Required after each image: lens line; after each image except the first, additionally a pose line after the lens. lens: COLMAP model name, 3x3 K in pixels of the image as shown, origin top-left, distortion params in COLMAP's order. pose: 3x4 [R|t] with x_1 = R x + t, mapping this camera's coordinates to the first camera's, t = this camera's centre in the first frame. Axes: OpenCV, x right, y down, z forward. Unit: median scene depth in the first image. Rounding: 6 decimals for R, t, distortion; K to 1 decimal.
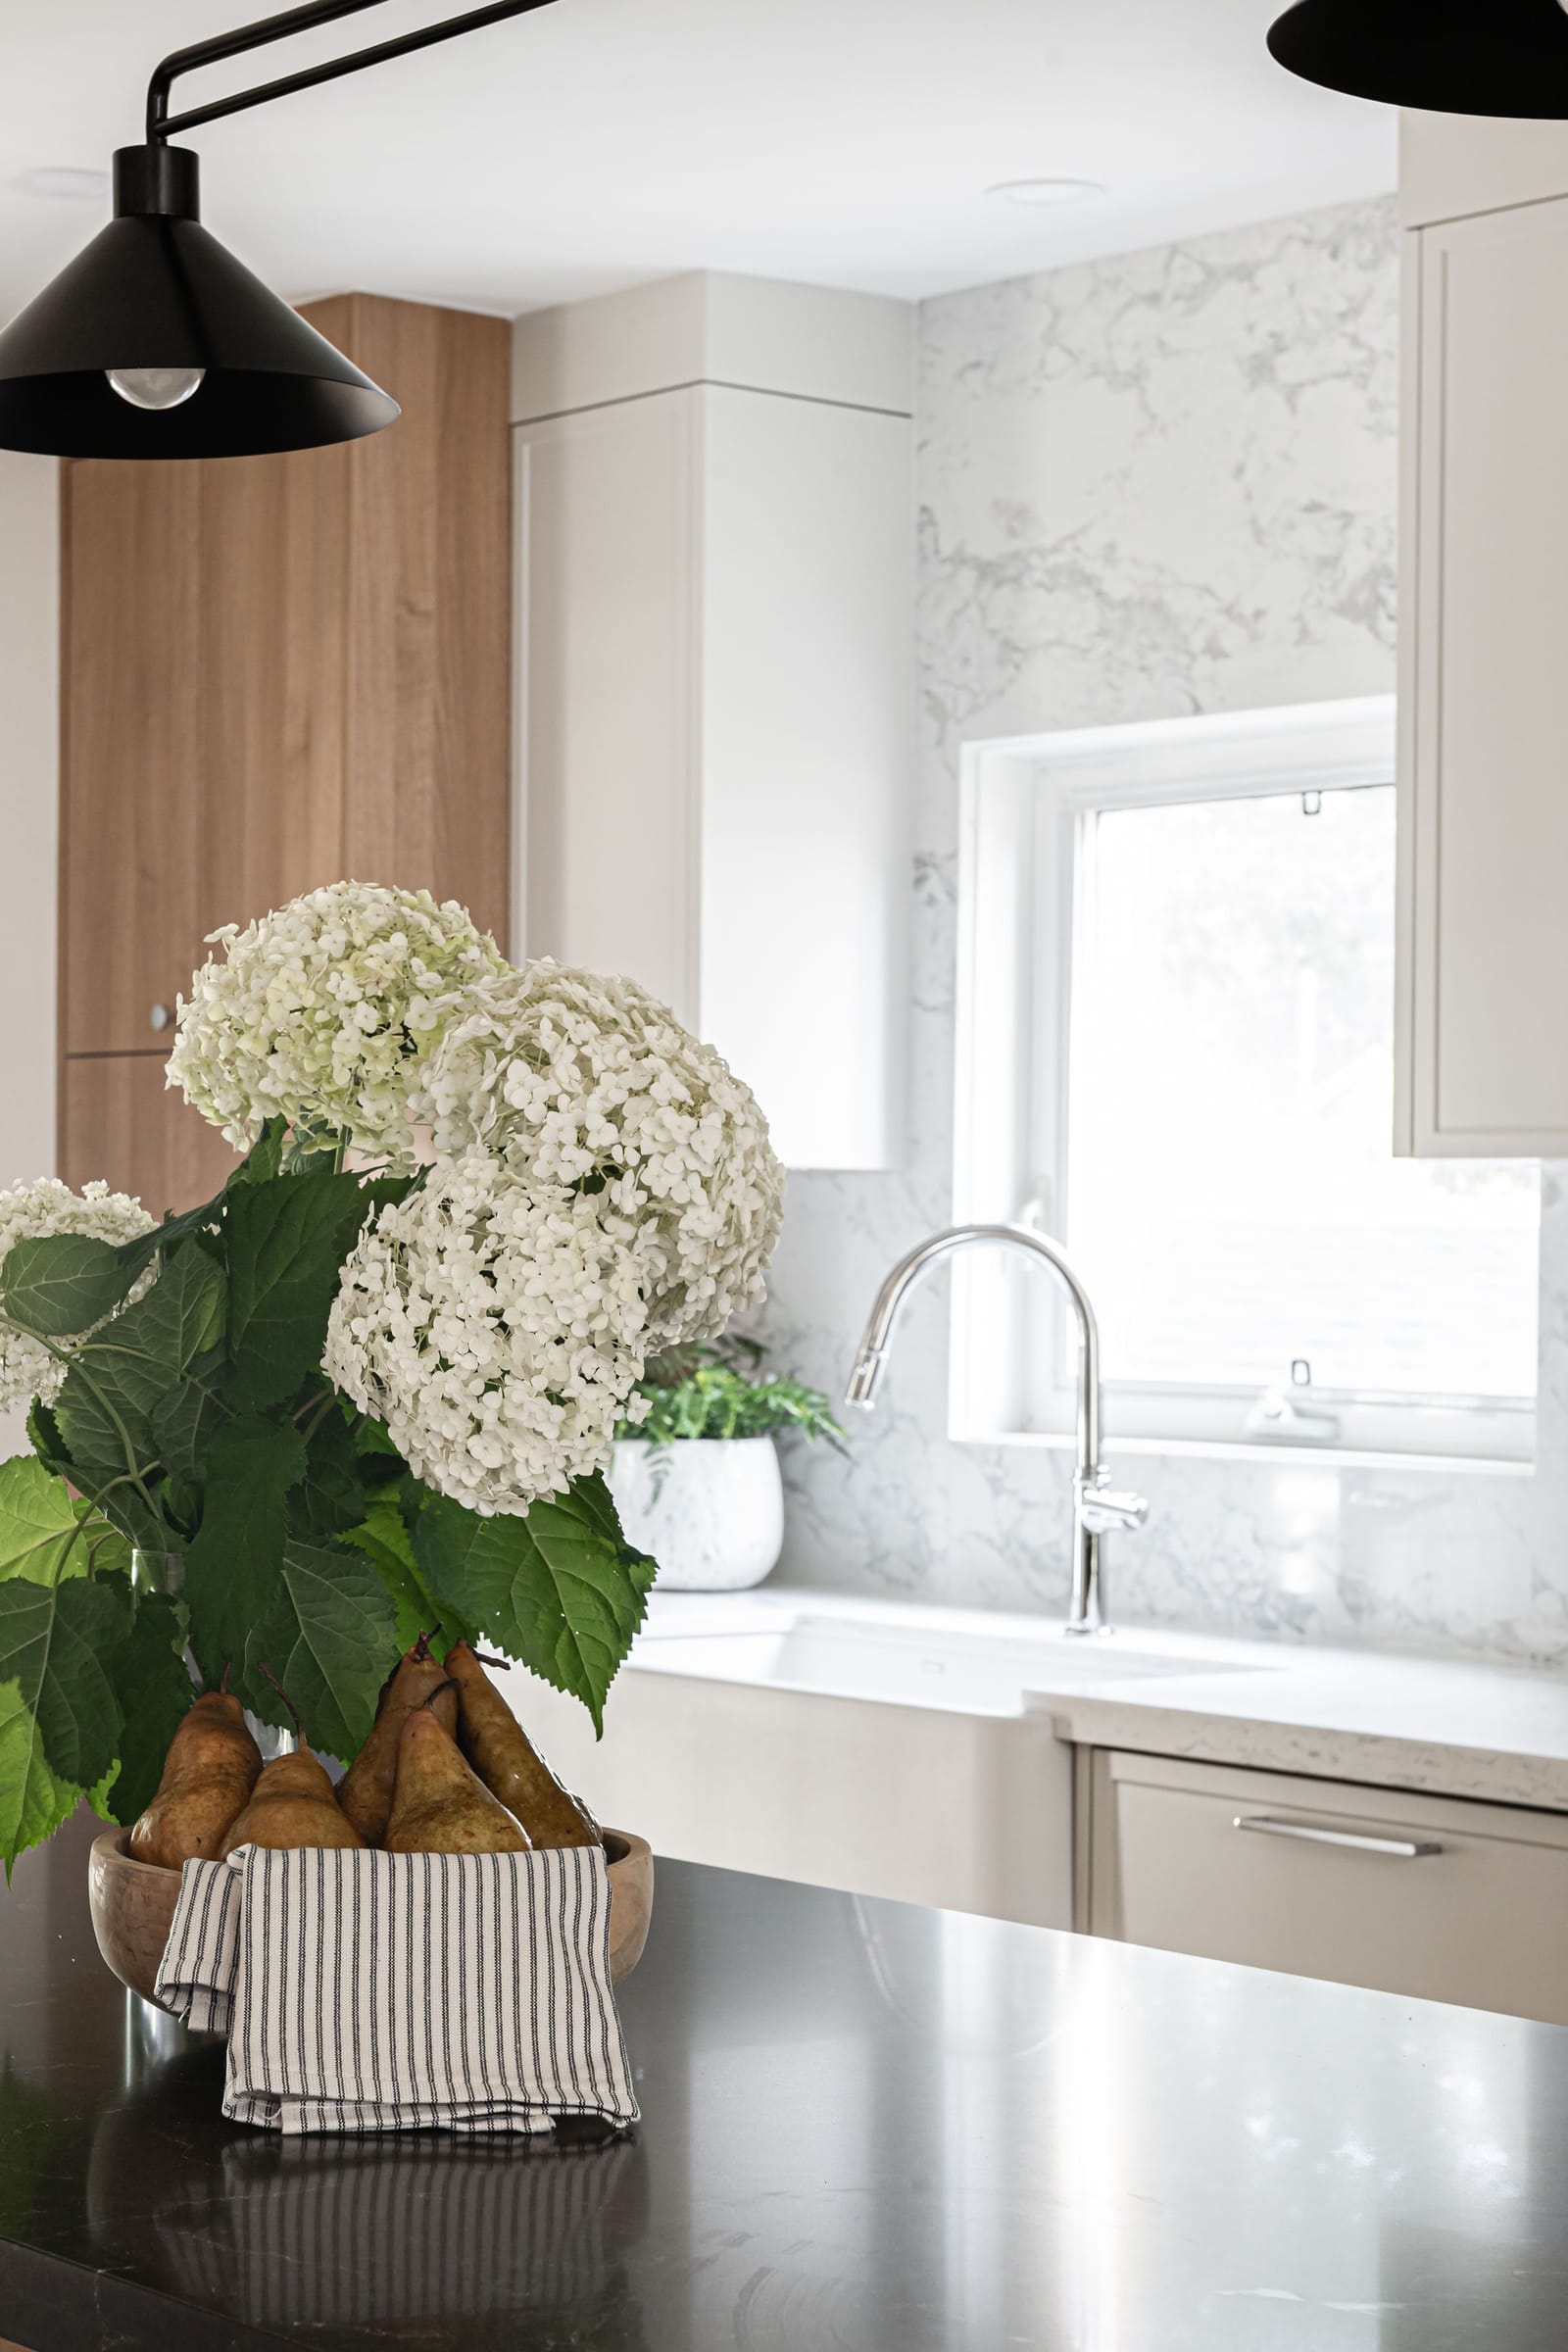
lens RADIAL K [[4455.3, 0, 677.3], [0, 4455.3, 1282.5], [0, 0, 1]] dist [-0.020430, 0.103874]
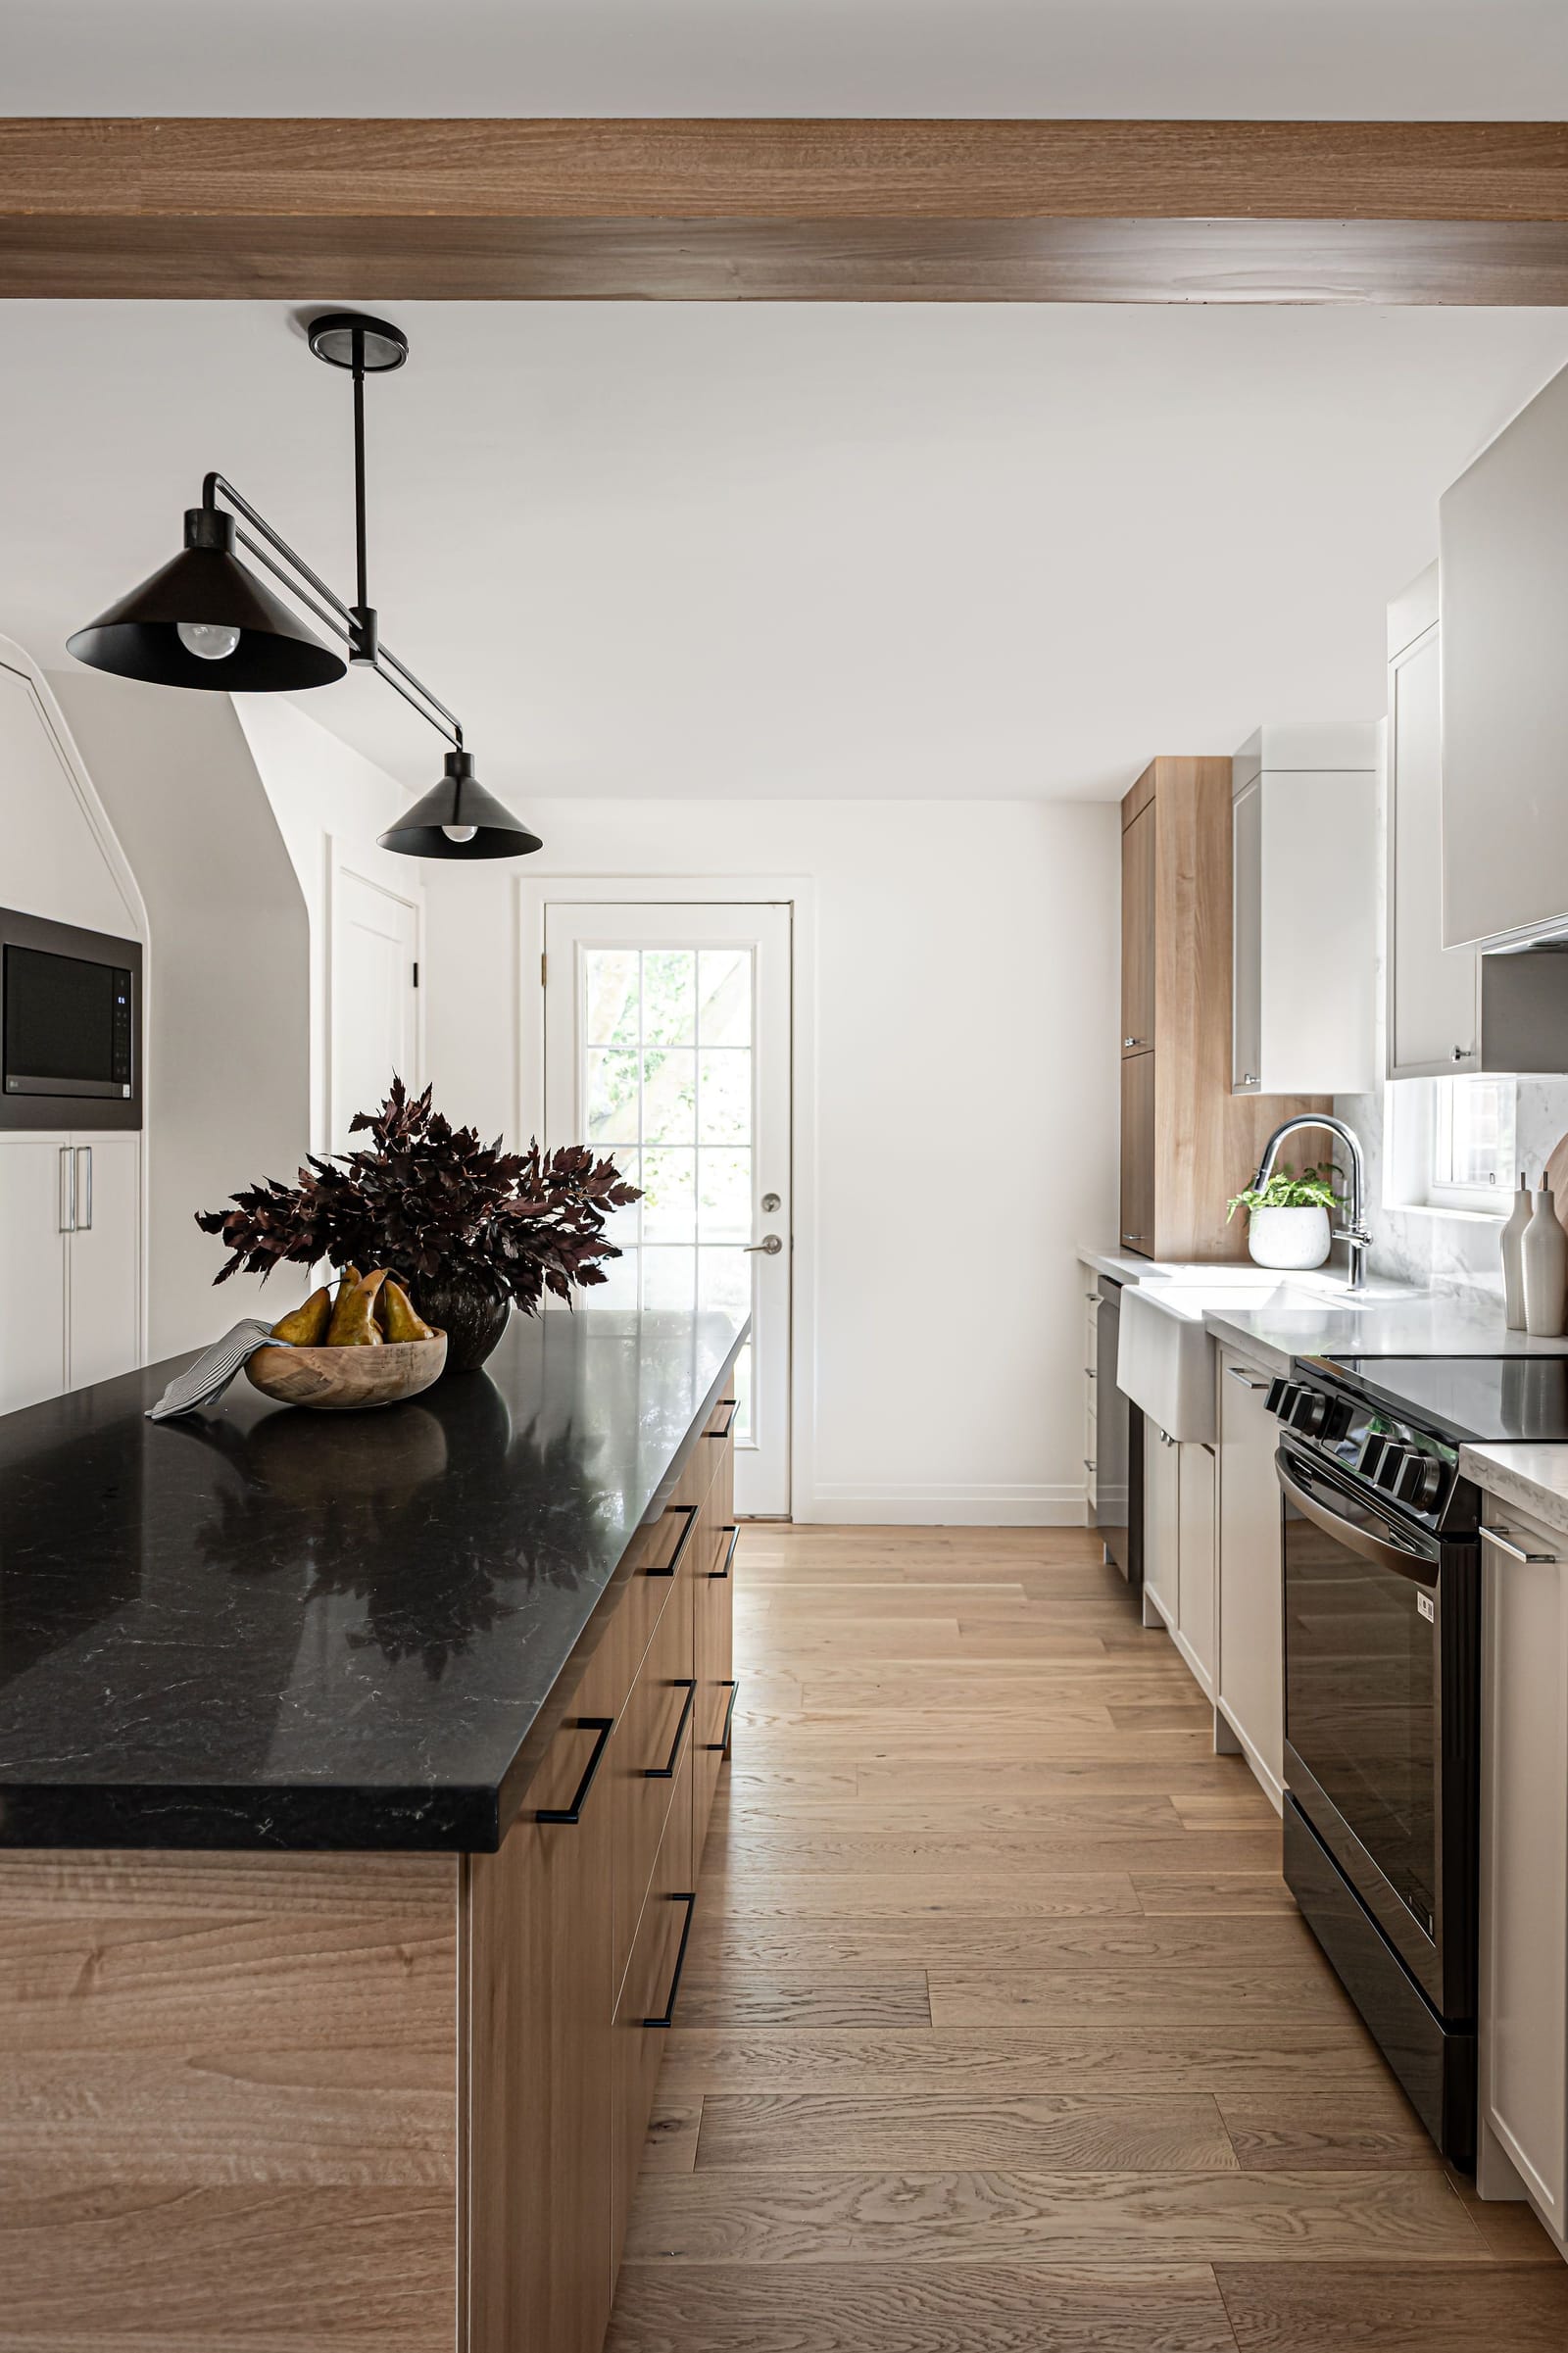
lens RADIAL K [[1620.5, 0, 784.0], [0, 1620.5, 1176.5], [0, 0, 1]] dist [0.001995, -0.003352]
pose [[0.751478, 0.002583, -0.659754, 0.408551], [0.005534, 0.999932, 0.010218, 0.008620], [0.659735, -0.011330, 0.751413, 0.171972]]
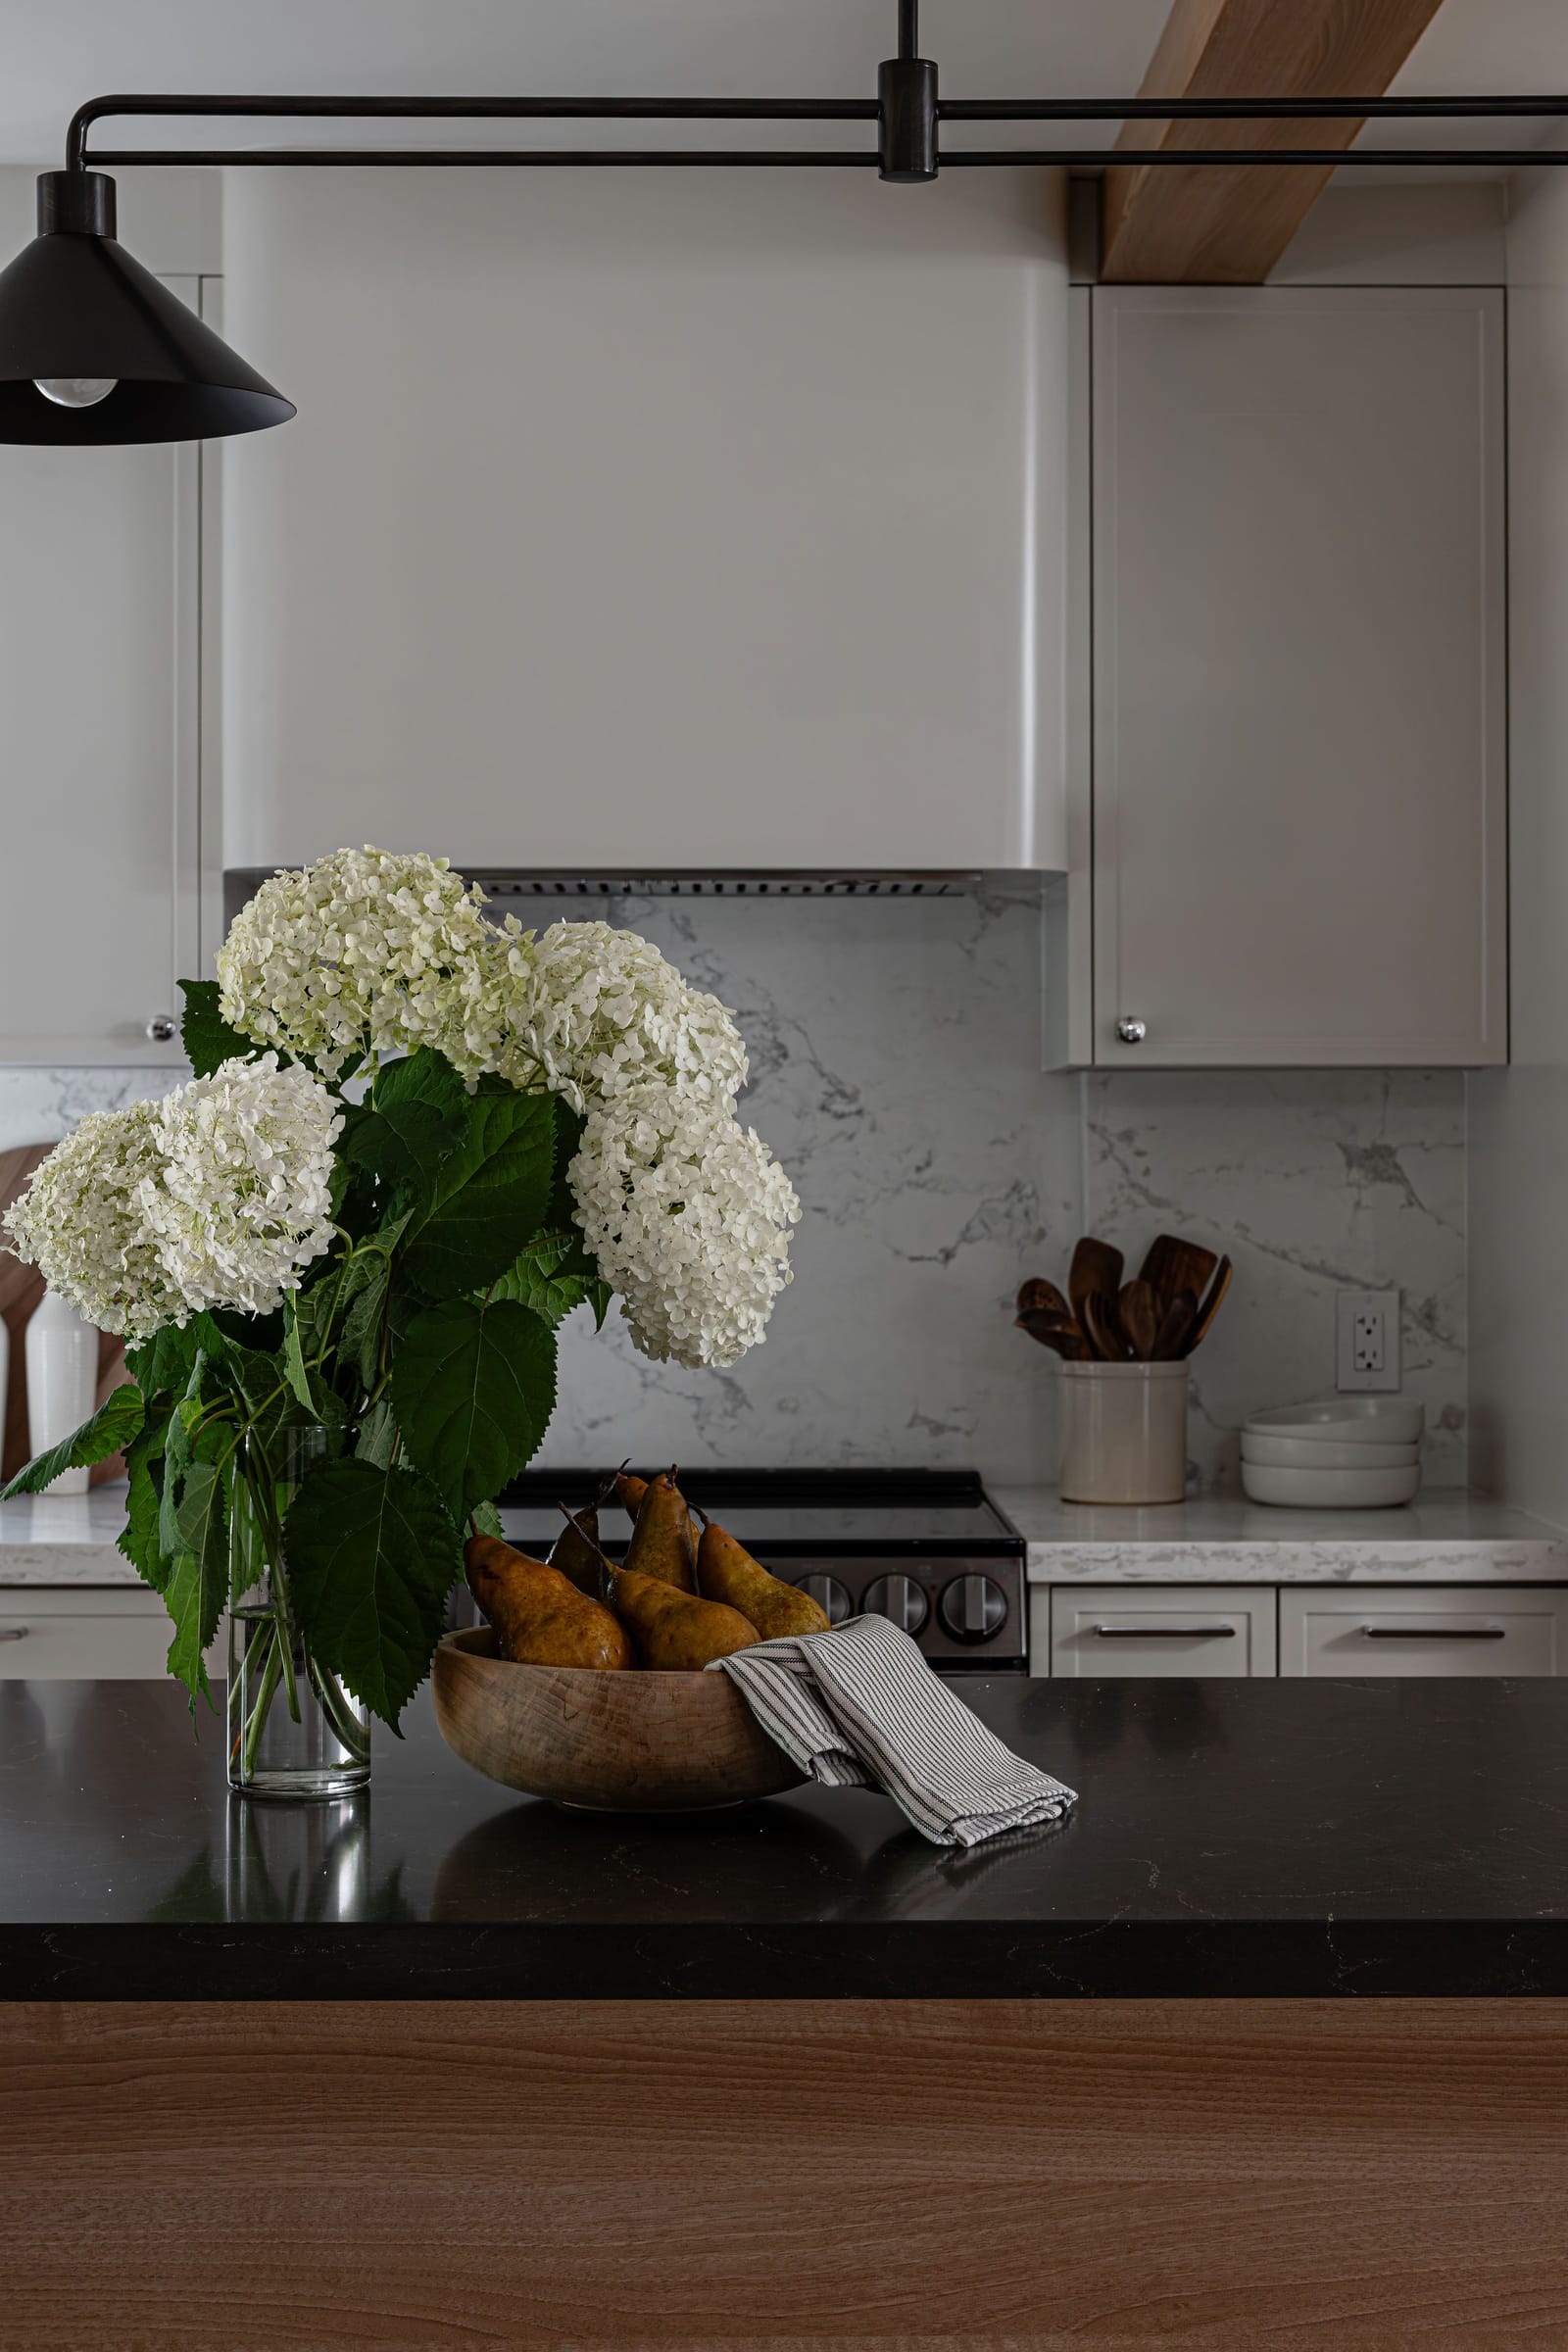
lens RADIAL K [[3873.6, 0, 716.8], [0, 3873.6, 1168.0], [0, 0, 1]] dist [0.024762, 0.019550]
pose [[0.620198, -0.024974, 0.784048, -0.418448], [0.018659, 0.999680, 0.017083, -0.011291], [-0.784223, 0.004034, 0.620465, 0.146303]]
